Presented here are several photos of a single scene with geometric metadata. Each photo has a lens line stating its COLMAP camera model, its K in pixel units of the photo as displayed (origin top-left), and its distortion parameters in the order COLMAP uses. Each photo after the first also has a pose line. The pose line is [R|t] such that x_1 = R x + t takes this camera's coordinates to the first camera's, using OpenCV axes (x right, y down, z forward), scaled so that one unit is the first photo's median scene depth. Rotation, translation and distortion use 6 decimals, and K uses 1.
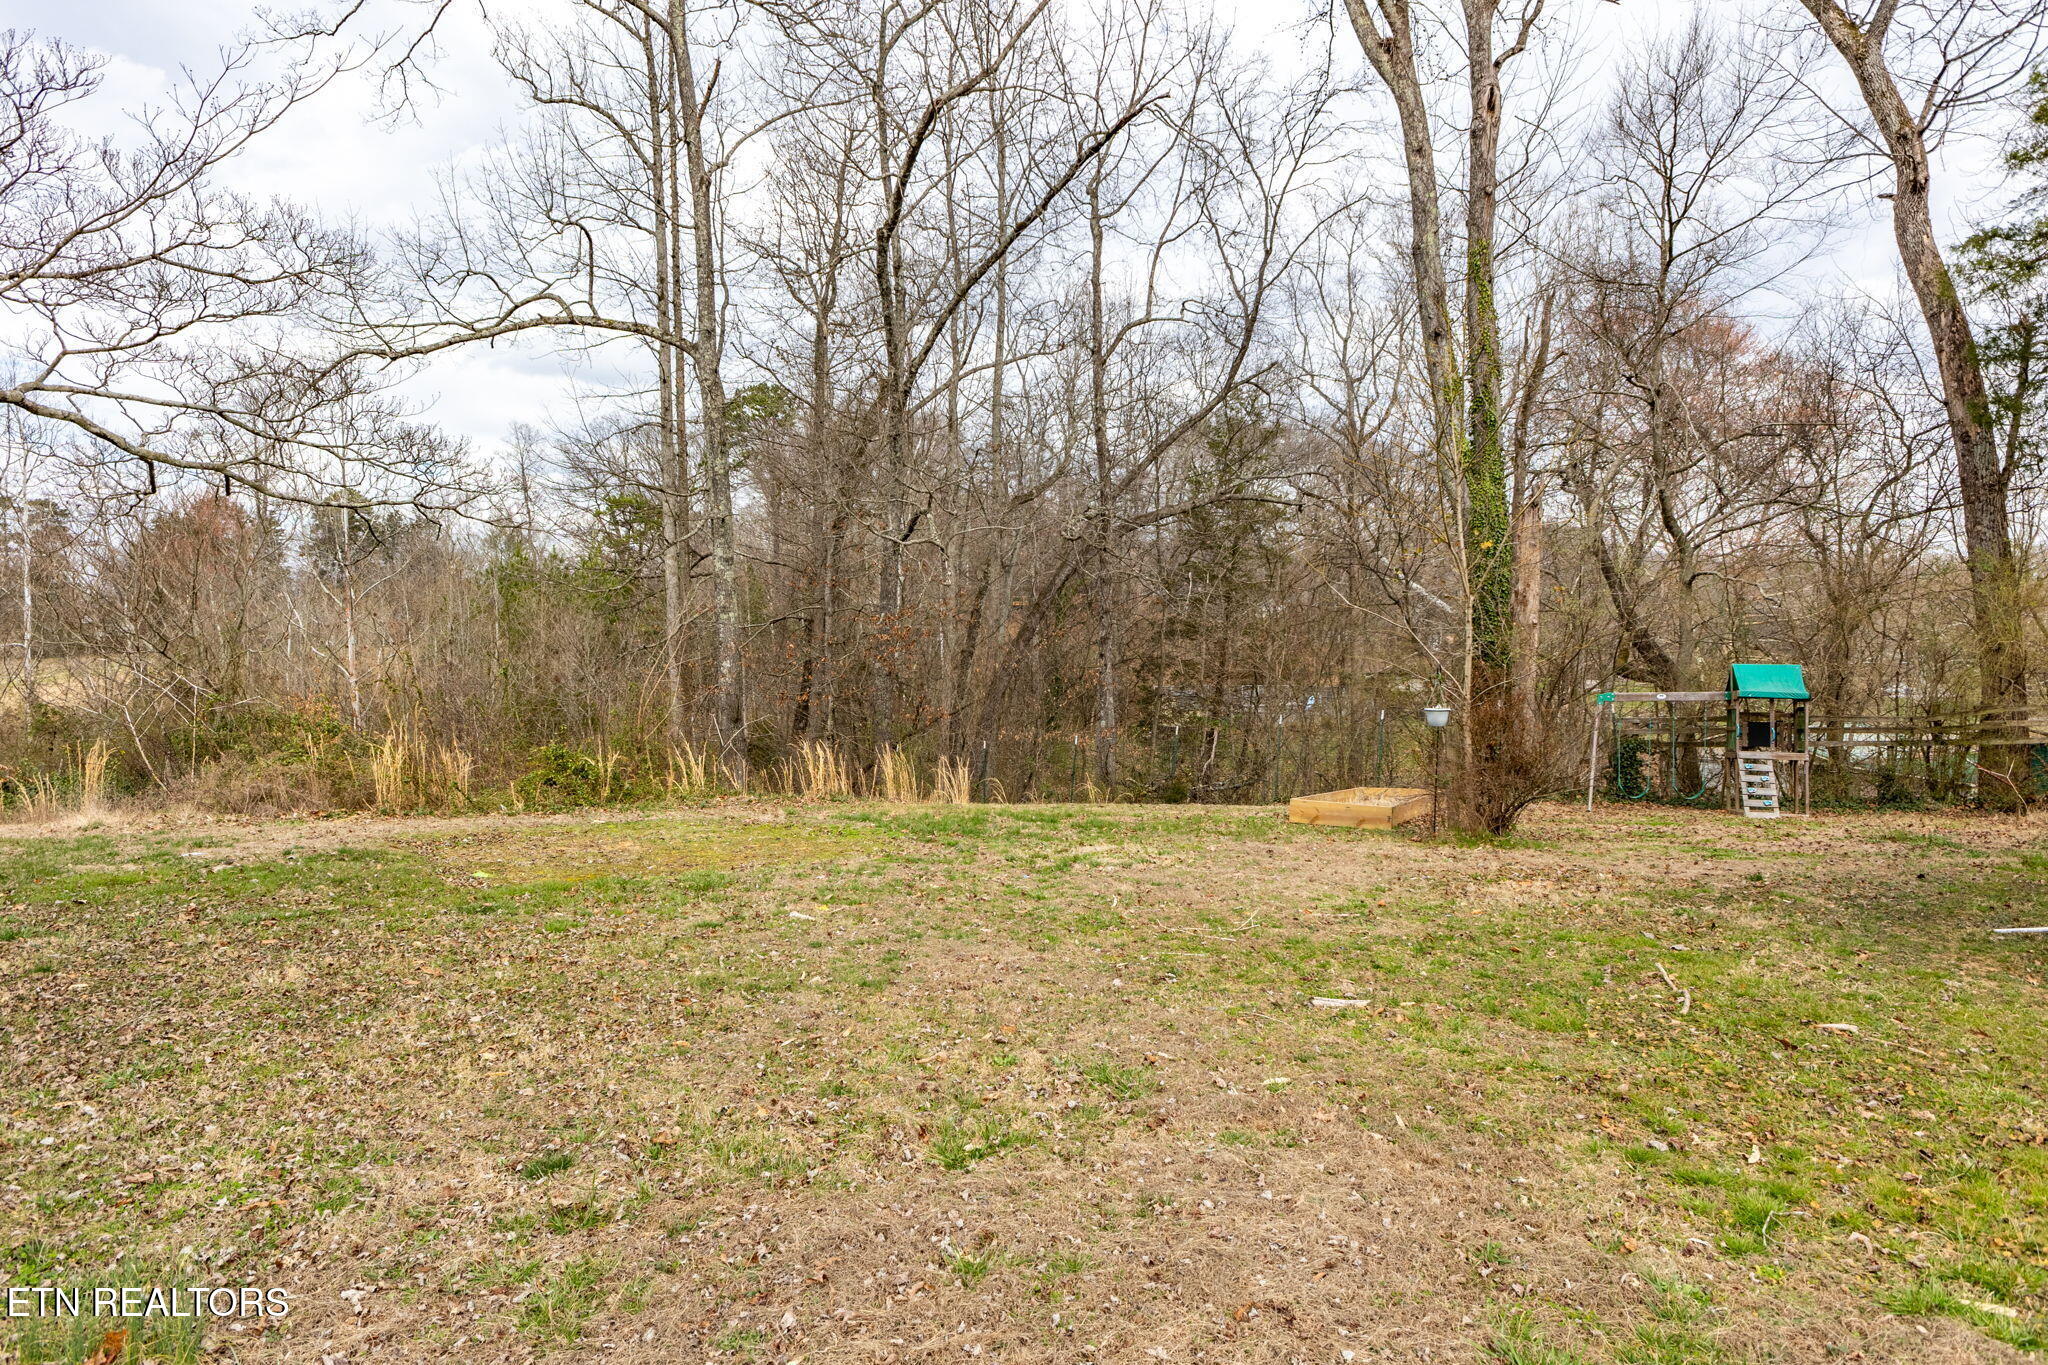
lens RADIAL K [[1145.4, 0, 1024.0], [0, 1145.4, 682.5], [0, 0, 1]] dist [0.006106, -0.003451]
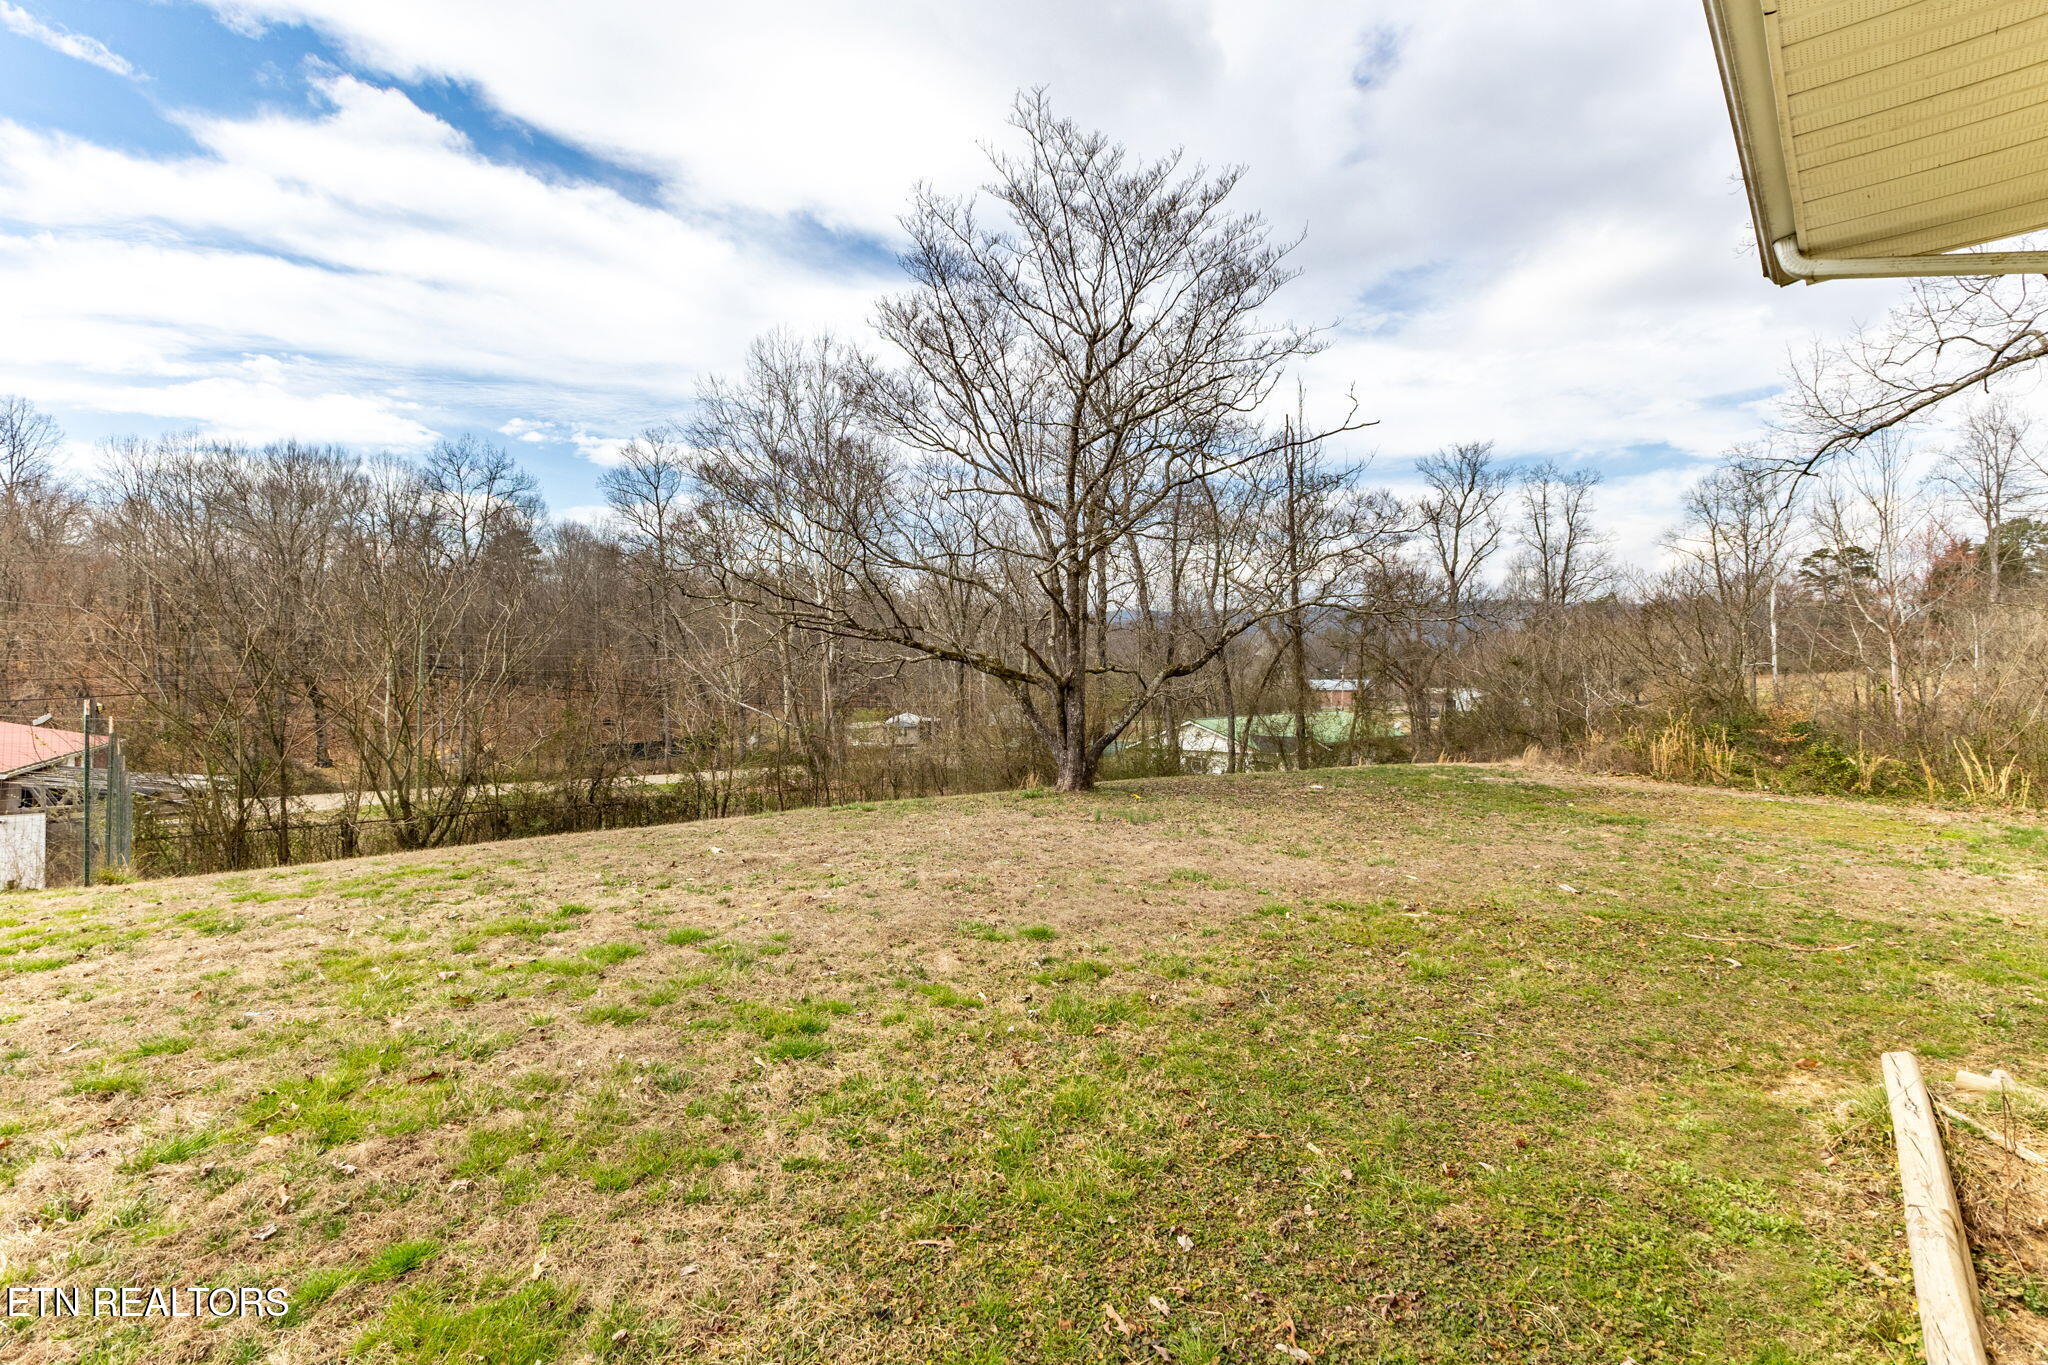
lens RADIAL K [[887.5, 0, 1025.5], [0, 887.5, 680.1], [0, 0, 1]] dist [0.004516, -0.000177]
pose [[0.092529, -0.003970, -0.995702, 0.359465], [-0.006257, 0.999970, -0.004569, -0.008821], [0.995690, 0.006653, 0.092501, -0.021907]]
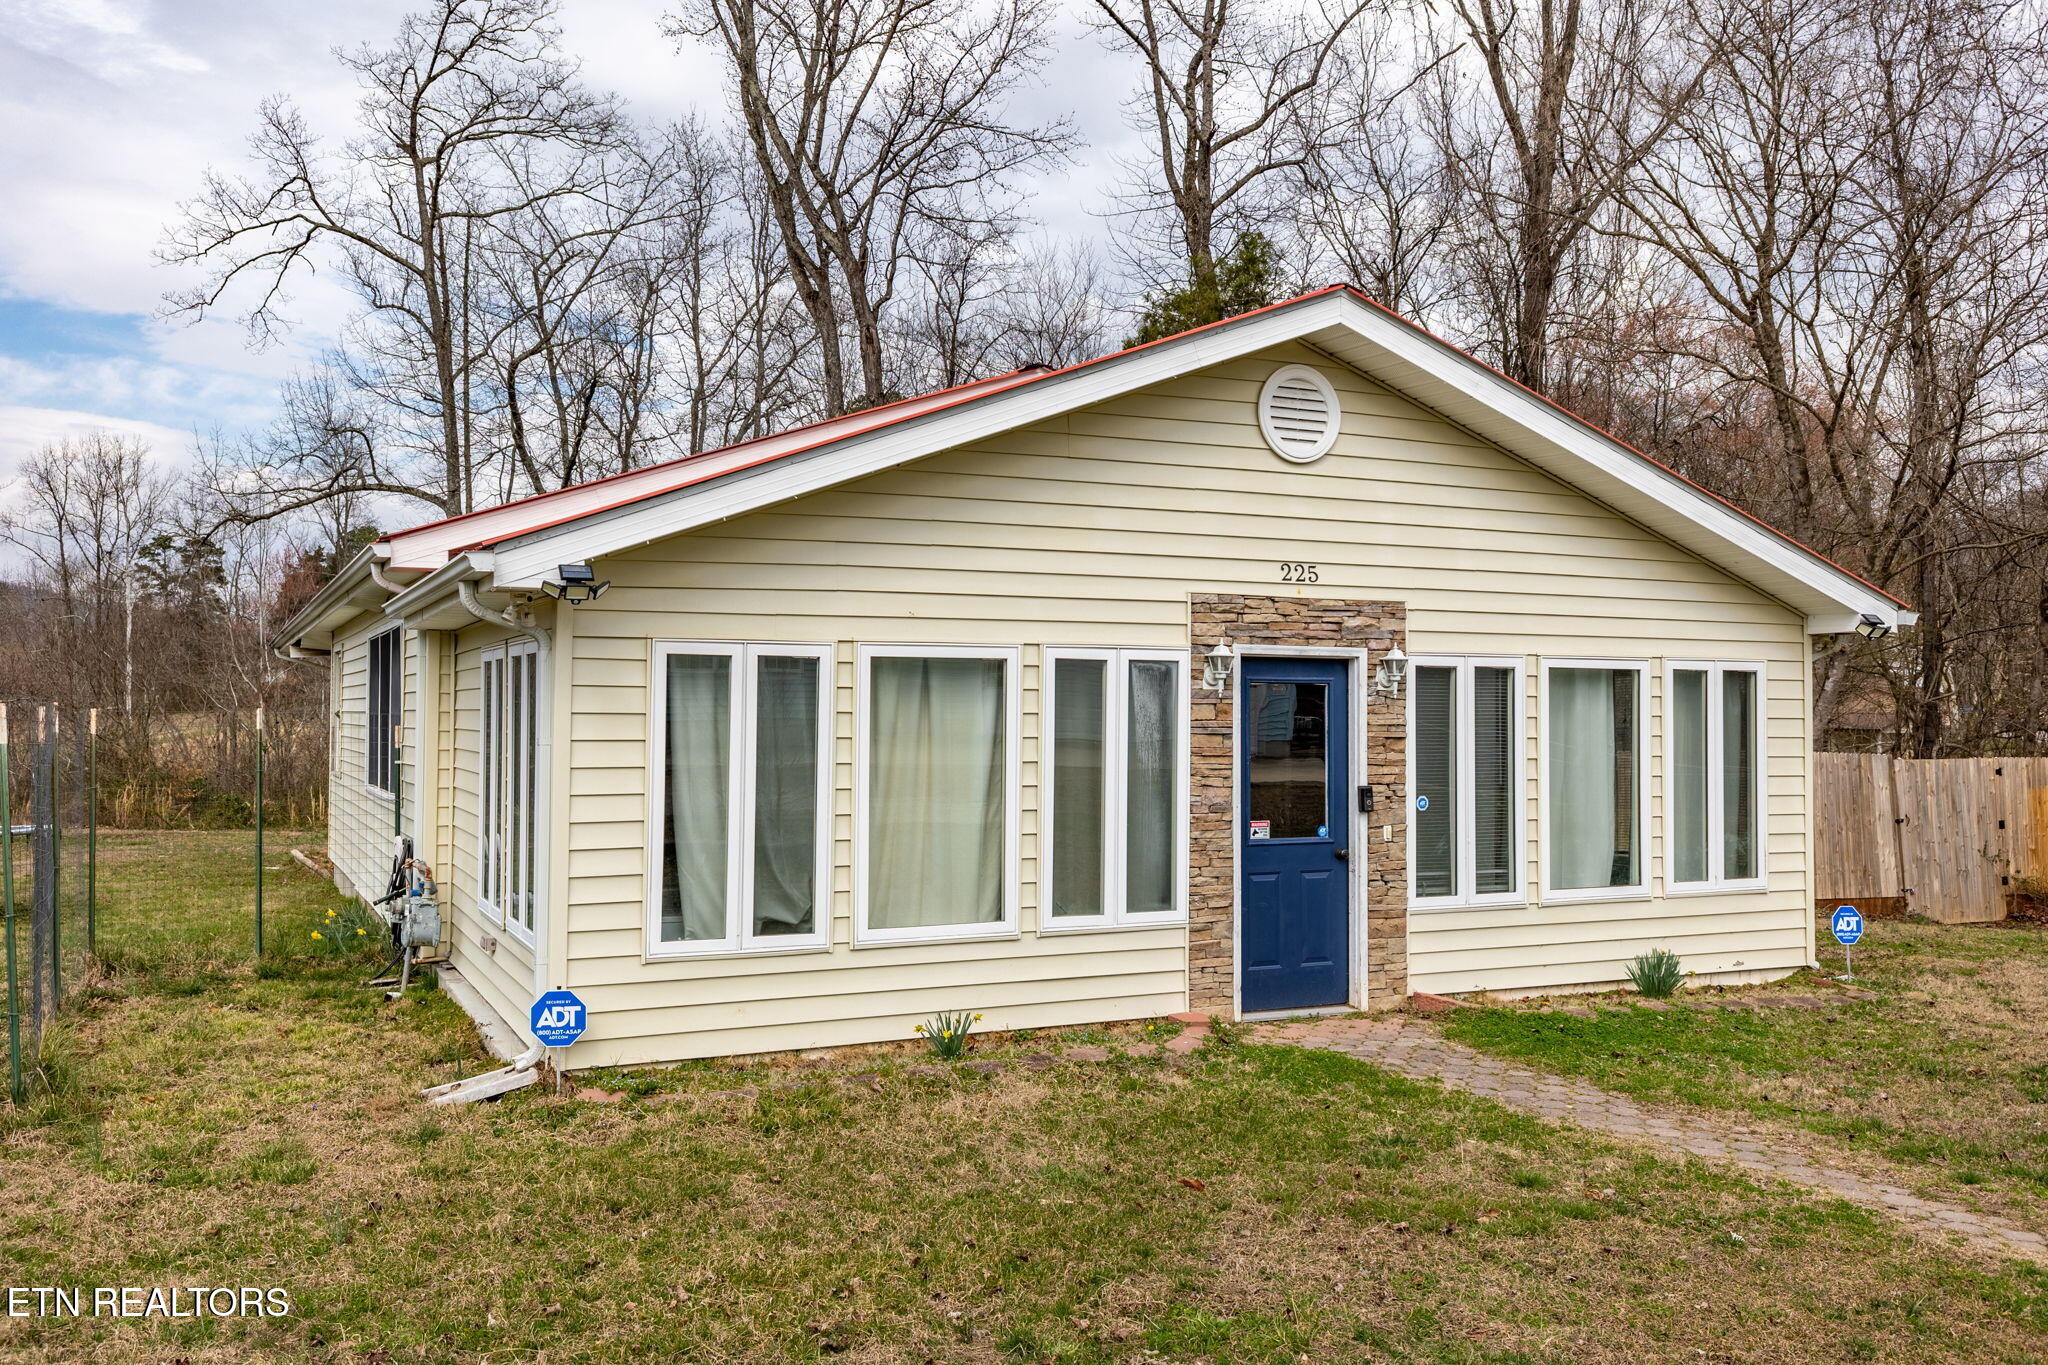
lens RADIAL K [[1690.6, 0, 1024.0], [0, 1690.6, 682.5], [0, 0, 1]] dist [0.004288, -0.002169]
pose [[0.963517, -0.005317, -0.267594, 0.939026], [-0.004220, 0.999377, -0.035052, -0.021738], [0.267613, 0.034903, 0.962894, -0.748720]]
